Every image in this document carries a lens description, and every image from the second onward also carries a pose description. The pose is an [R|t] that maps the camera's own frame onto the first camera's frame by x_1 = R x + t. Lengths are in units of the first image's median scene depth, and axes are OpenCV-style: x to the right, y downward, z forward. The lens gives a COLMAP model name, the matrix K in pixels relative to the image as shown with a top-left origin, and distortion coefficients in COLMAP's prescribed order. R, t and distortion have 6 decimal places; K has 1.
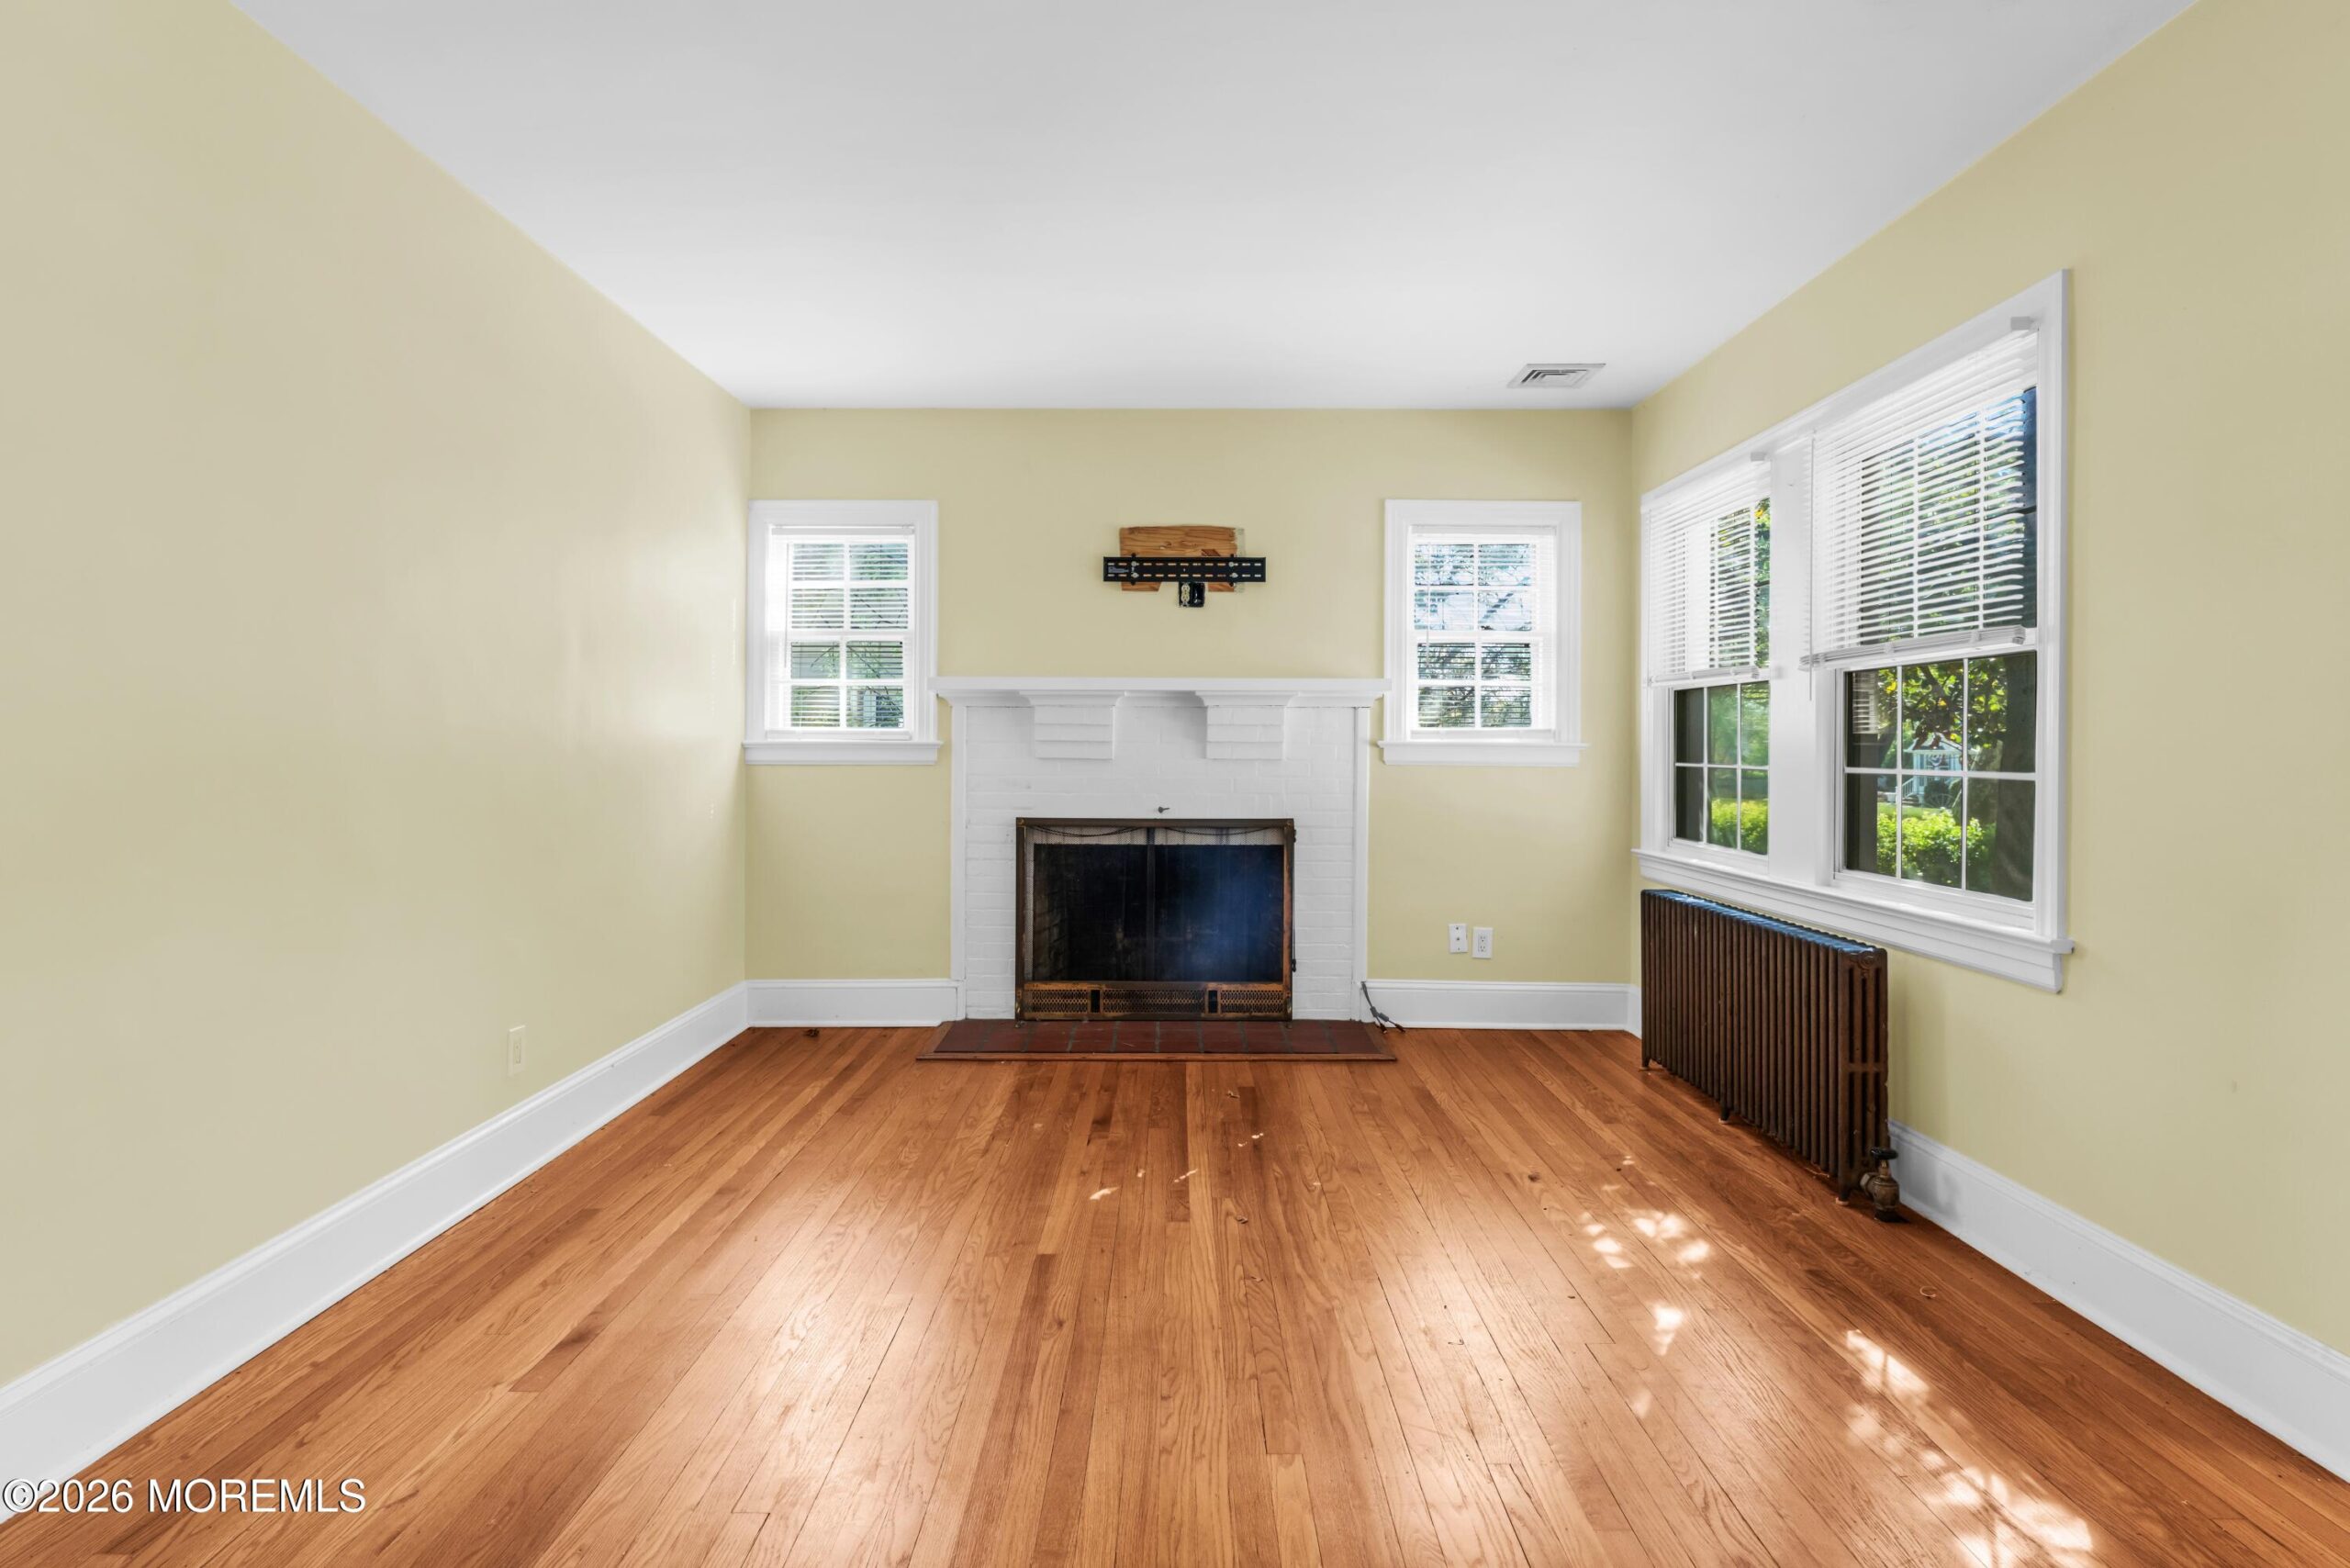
lens RADIAL K [[1126.2, 0, 1175.0], [0, 1126.2, 784.0], [0, 0, 1]] dist [0.001252, -0.000443]
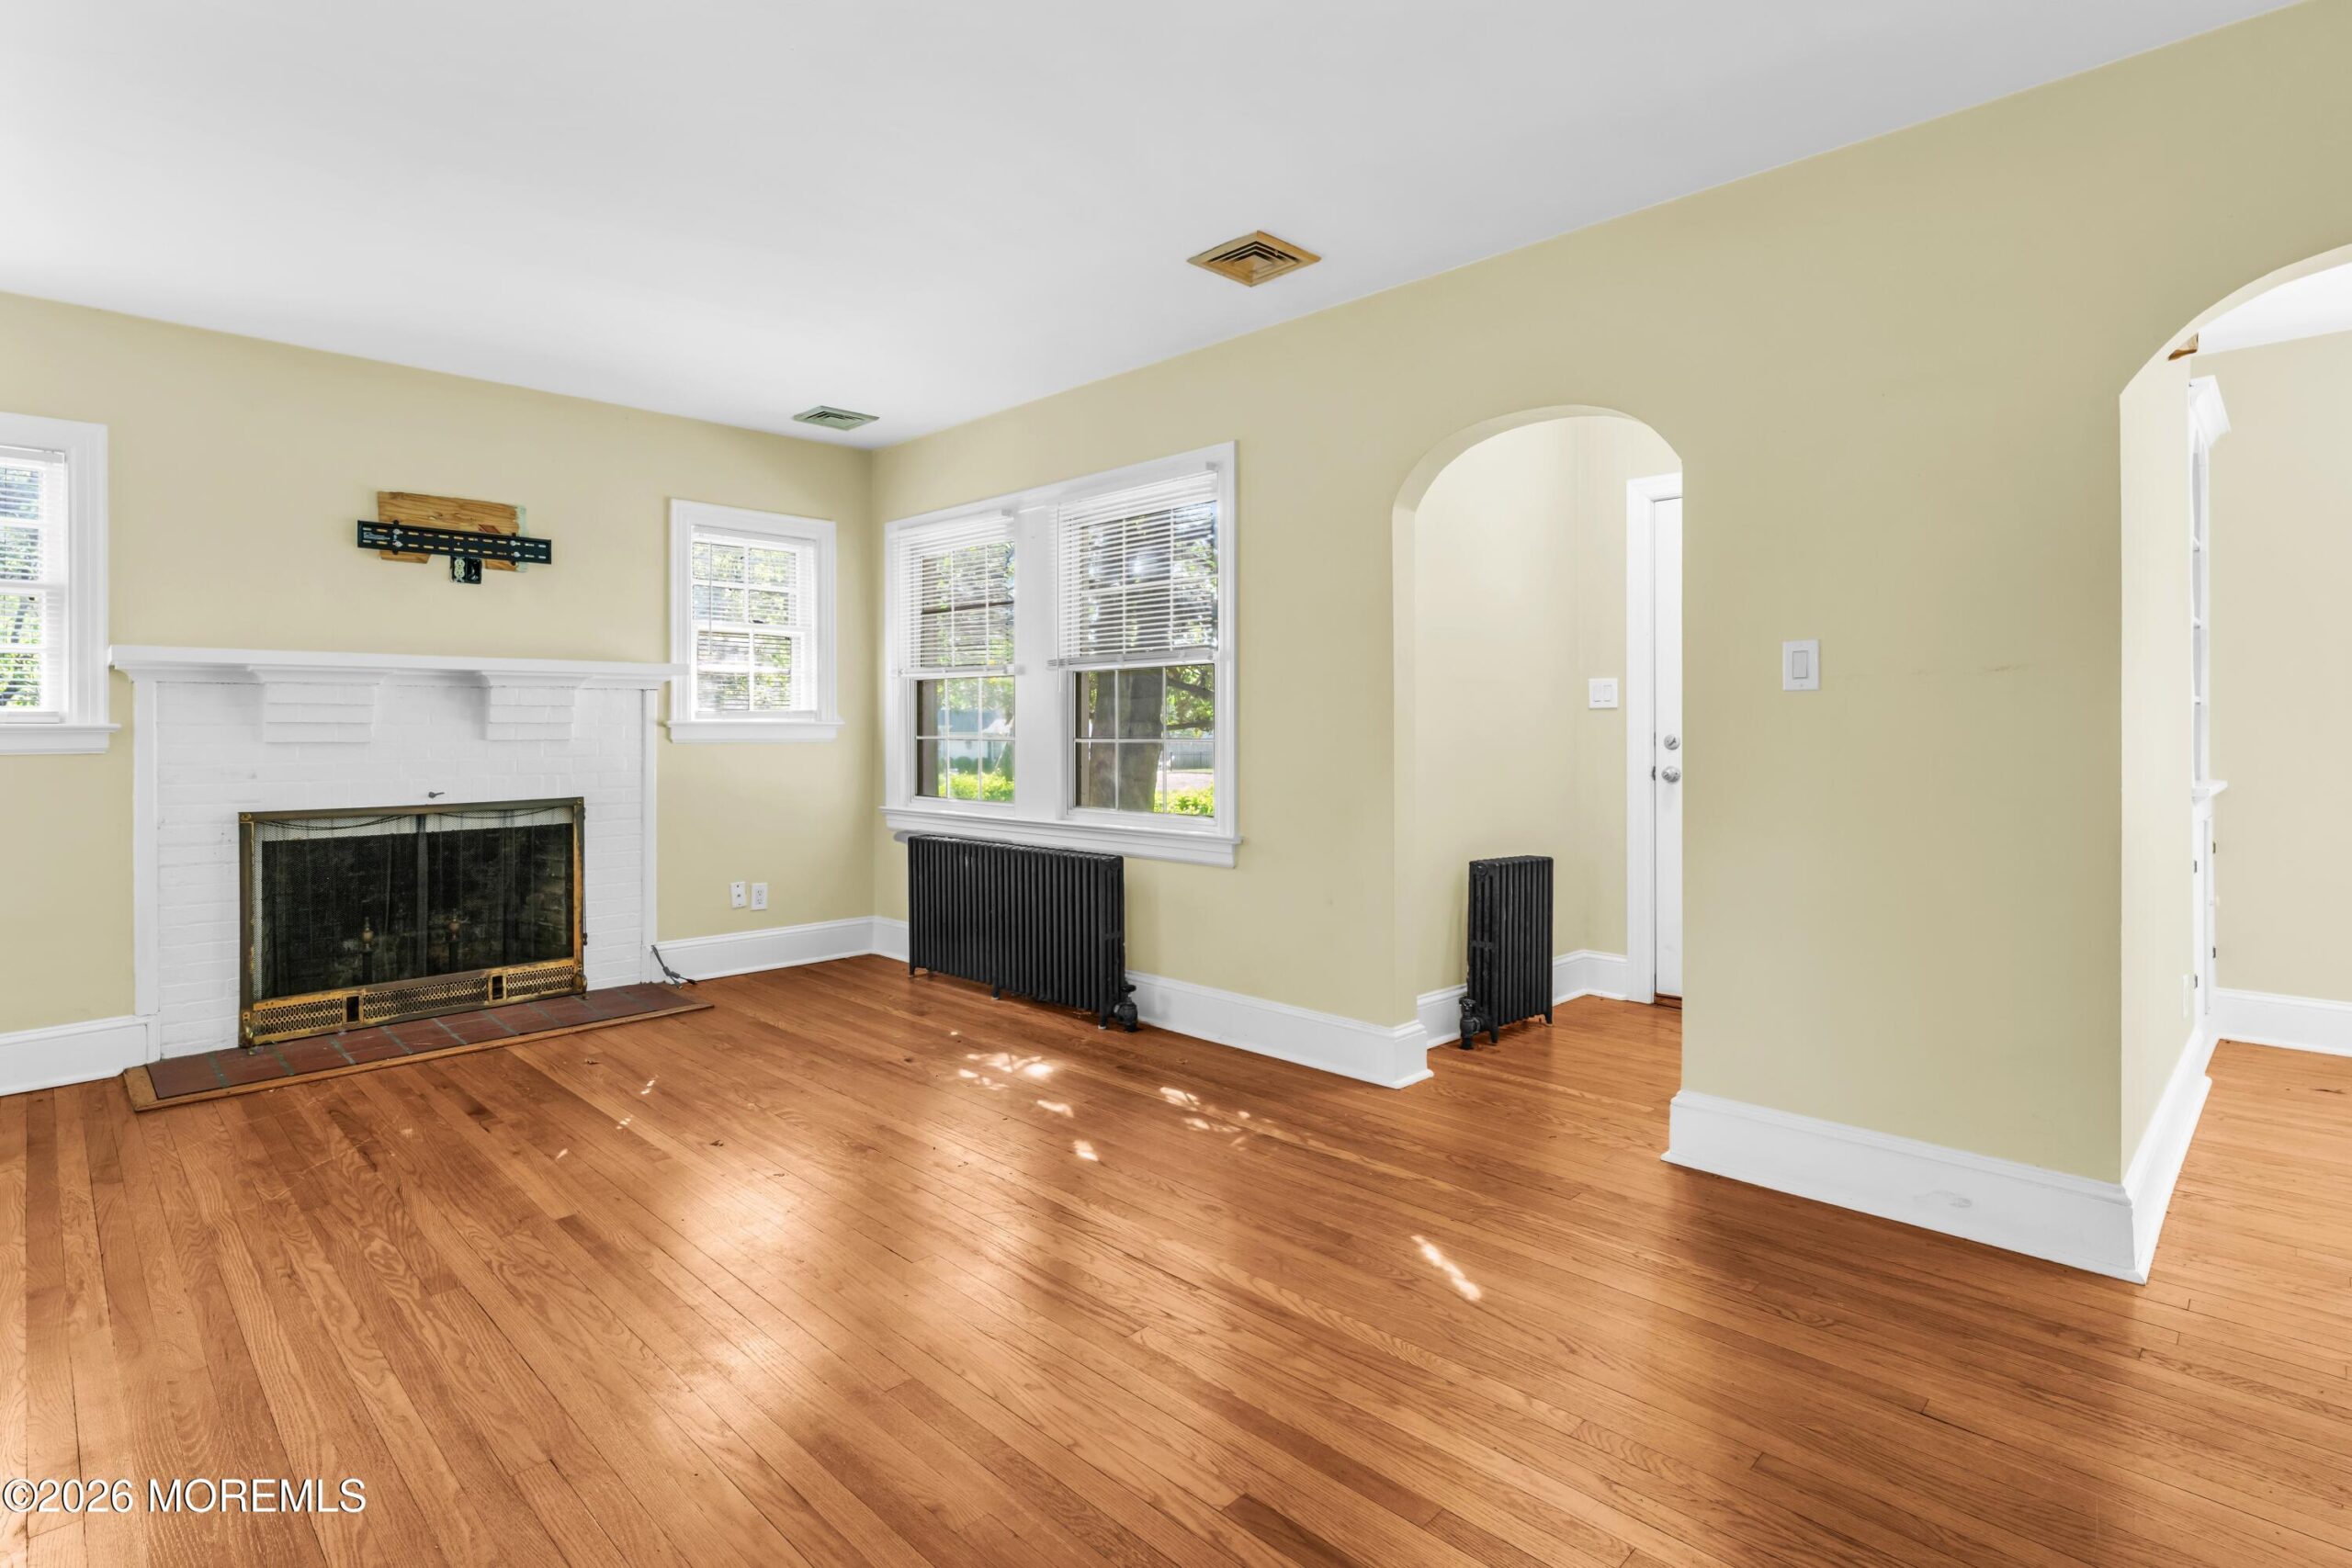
lens RADIAL K [[1139.8, 0, 974.4], [0, 1139.8, 785.1], [0, 0, 1]] dist [-0.000353, -0.000201]
pose [[0.764412, -0.041929, 0.643363, -0.290174], [0.029502, 0.999113, 0.030060, -0.000751], [-0.644052, -0.003998, 0.764971, -0.027665]]
